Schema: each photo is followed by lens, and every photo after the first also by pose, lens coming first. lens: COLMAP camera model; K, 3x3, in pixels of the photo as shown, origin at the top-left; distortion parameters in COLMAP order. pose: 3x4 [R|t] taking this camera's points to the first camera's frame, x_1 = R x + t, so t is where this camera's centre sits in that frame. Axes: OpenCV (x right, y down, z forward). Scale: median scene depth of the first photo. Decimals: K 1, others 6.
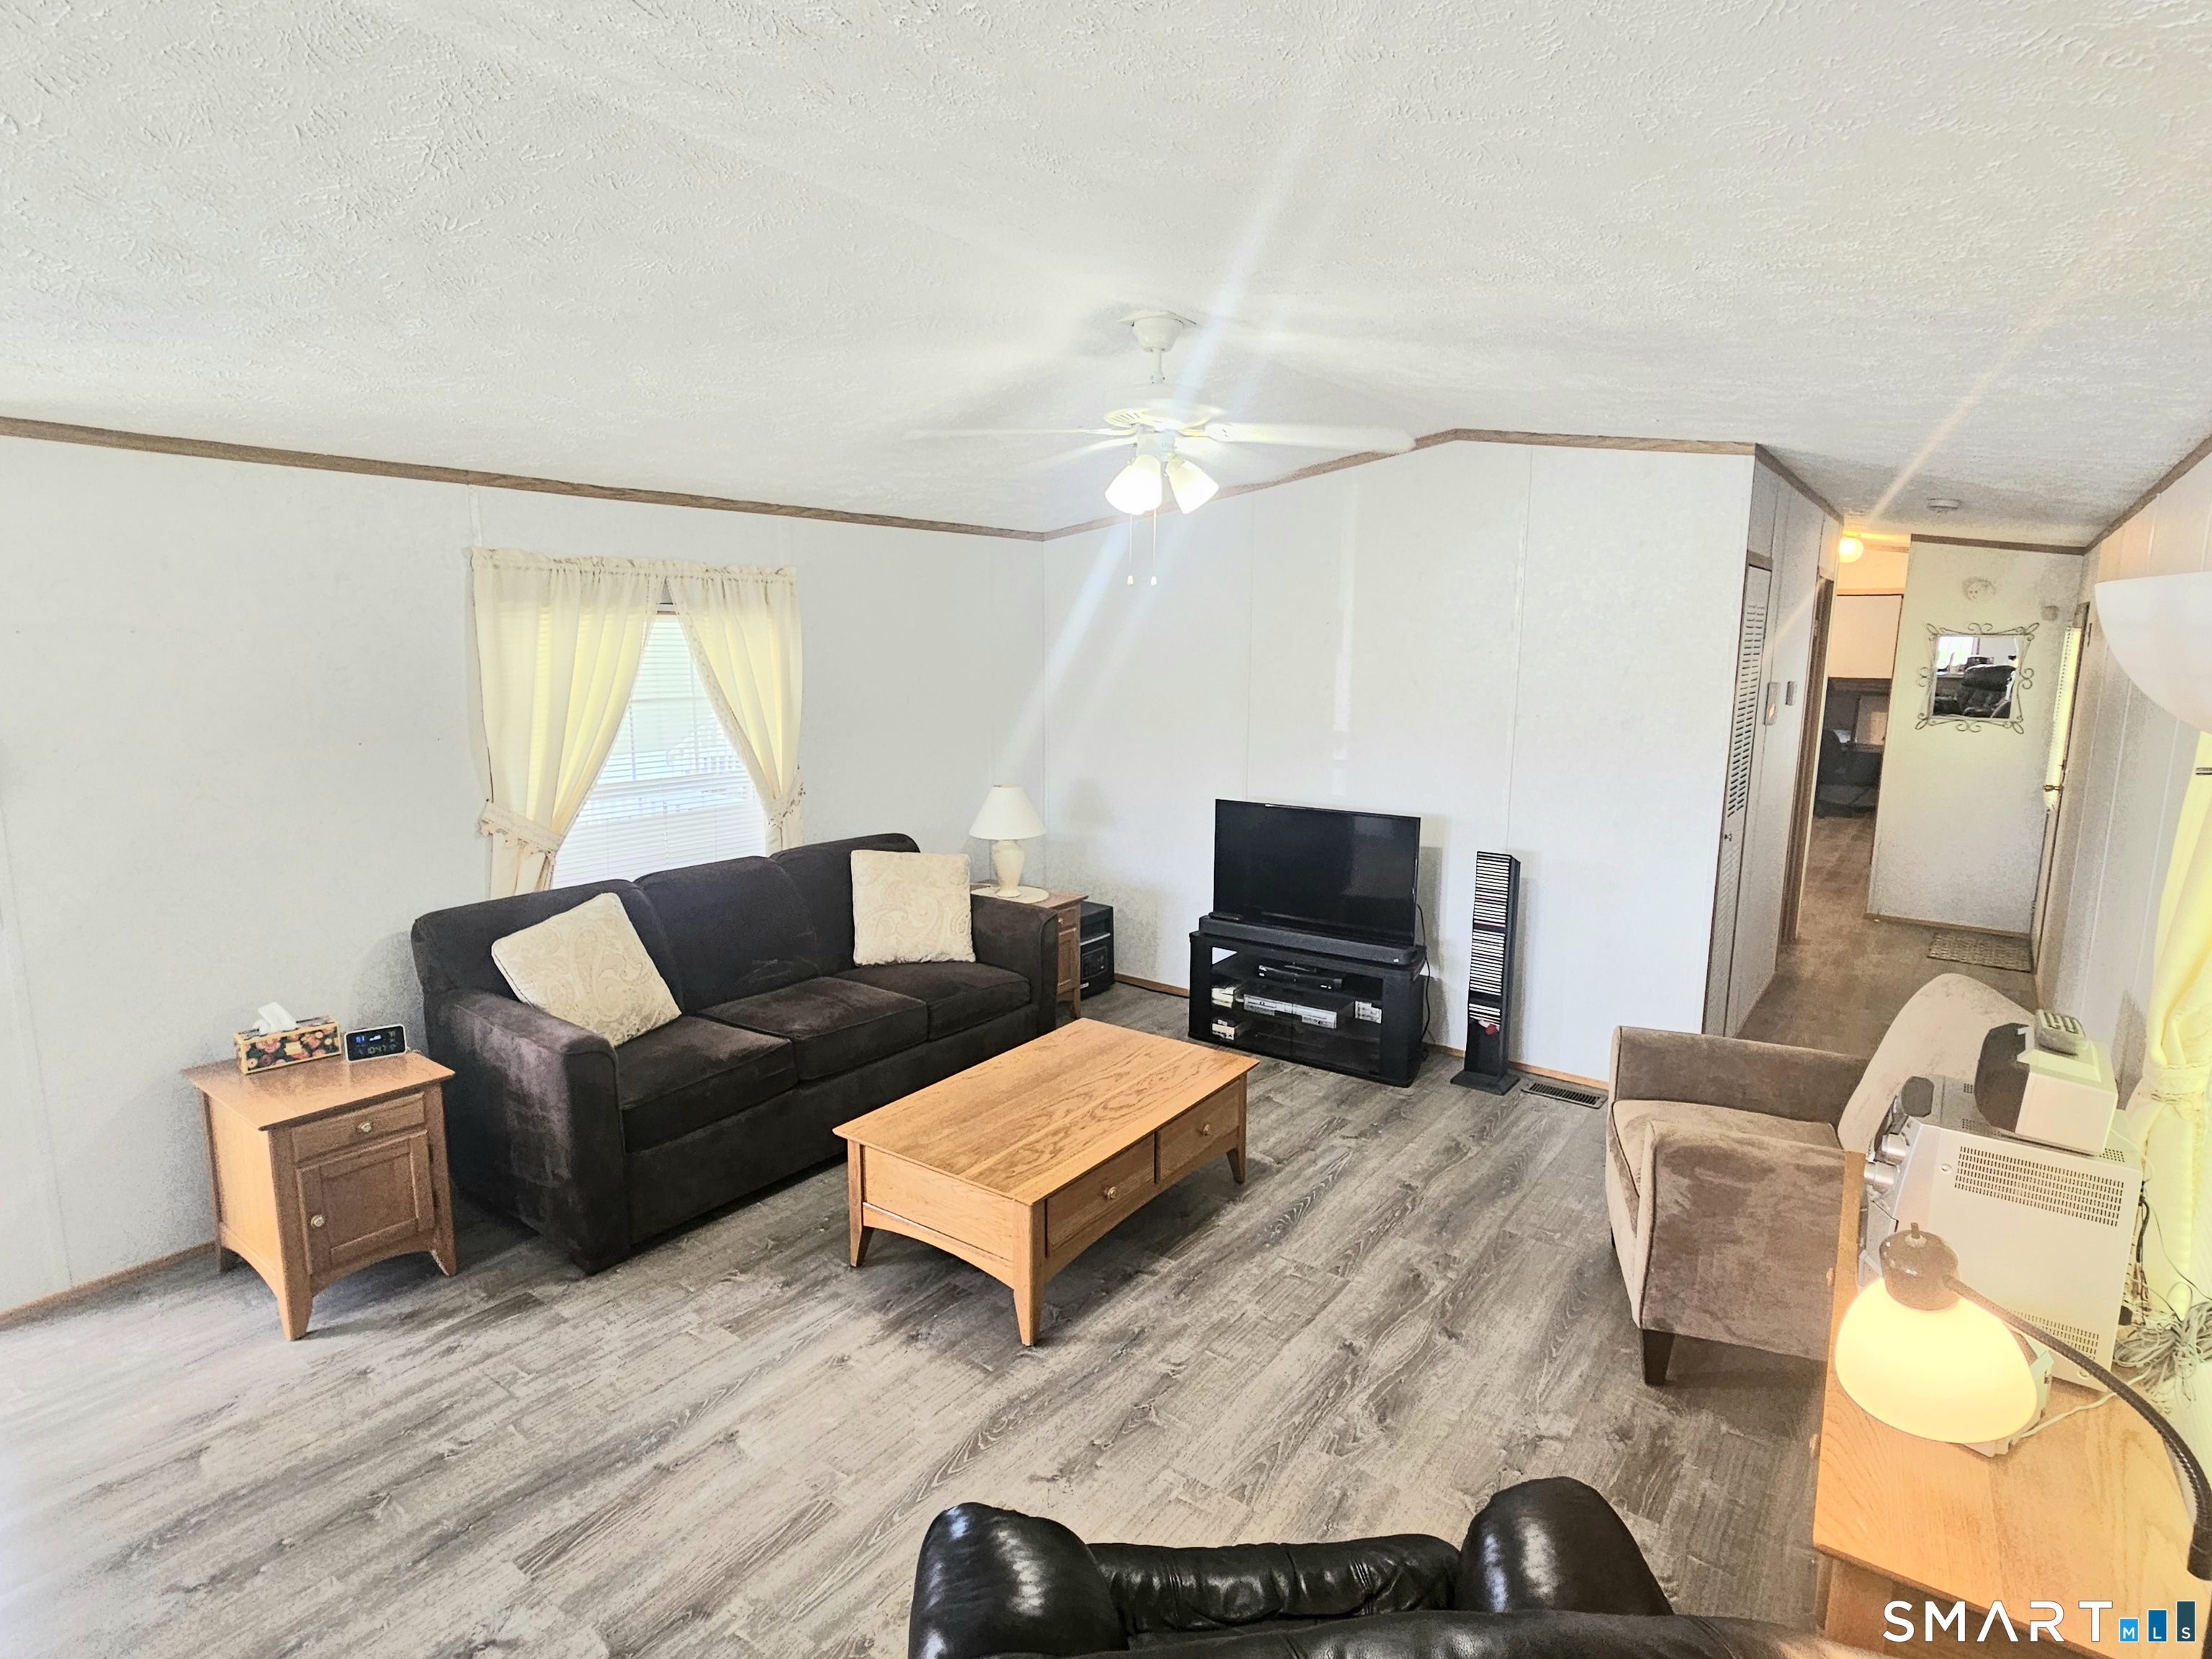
lens RADIAL K [[1125.3, 0, 1106.0], [0, 1125.3, 829.5], [0, 0, 1]] dist [-0.002784, -0.000611]
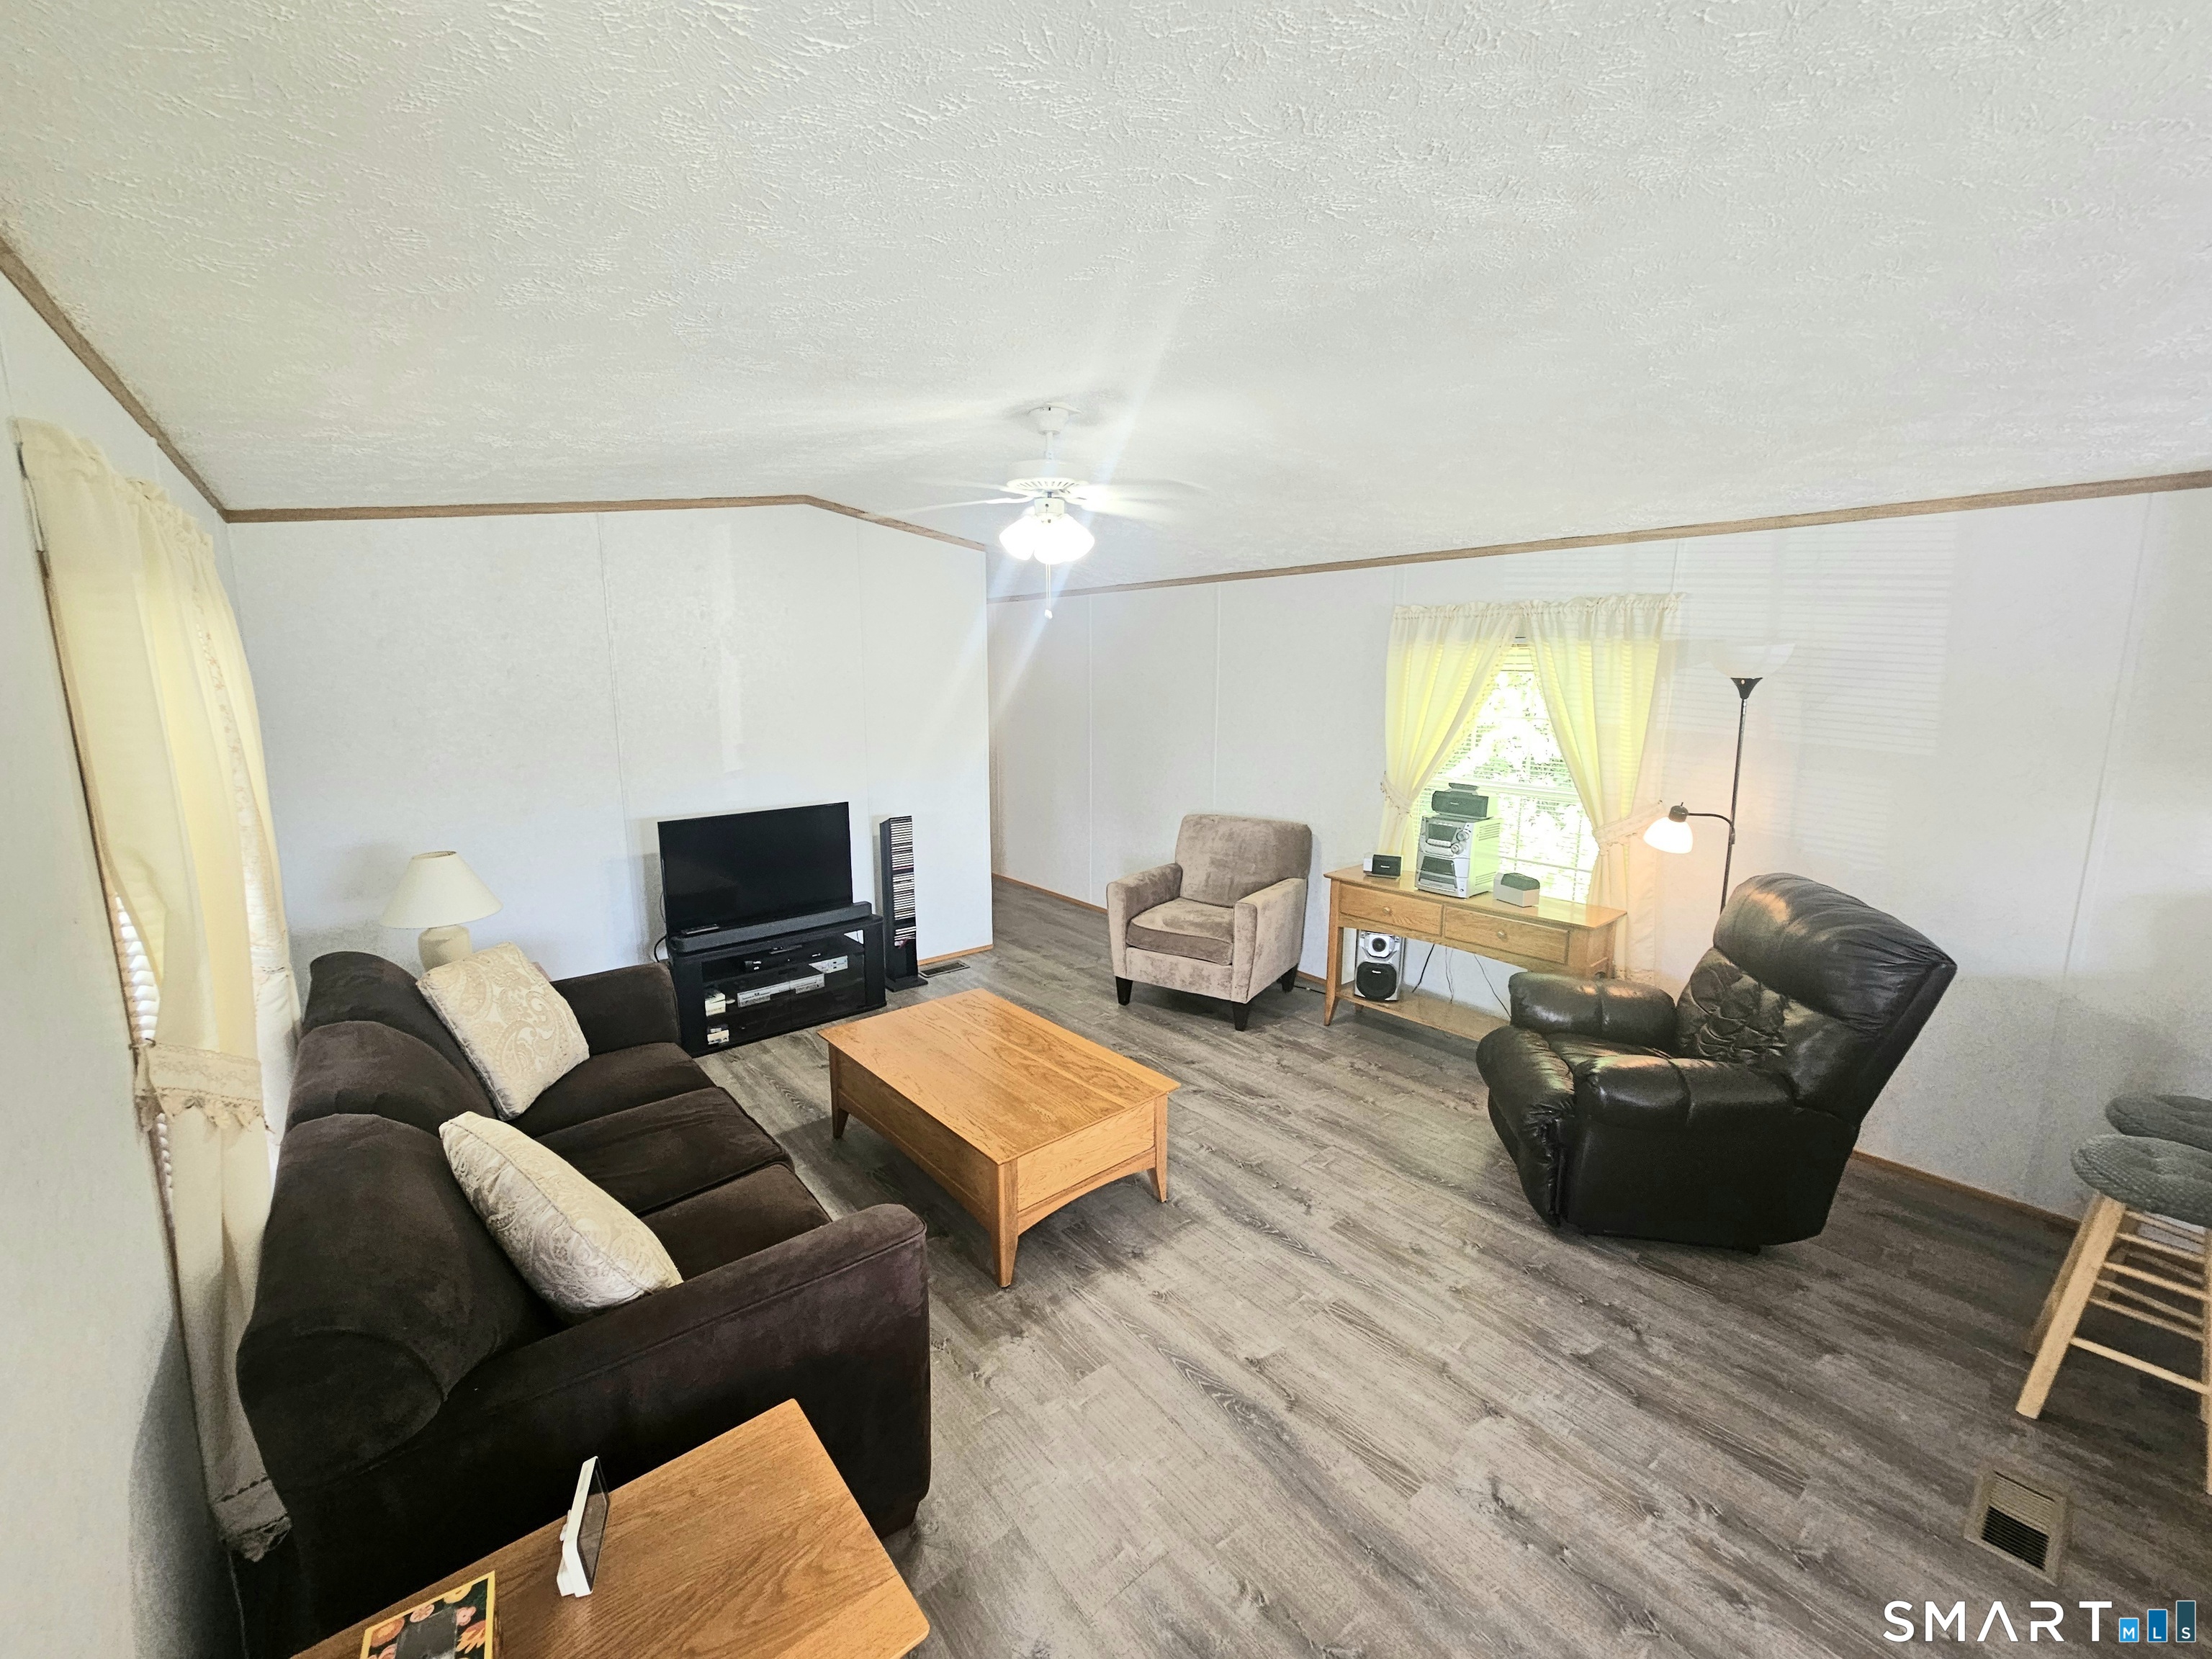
lens RADIAL K [[897.7, 0, 1094.8], [0, 897.7, 817.7], [0, 0, 1]] dist [0.002663, 0.000128]
pose [[0.252731, -0.168190, 0.952806, -1.091268], [0.164140, 0.977954, 0.129091, -0.136026], [-0.953512, 0.123768, 0.274766, 0.792551]]
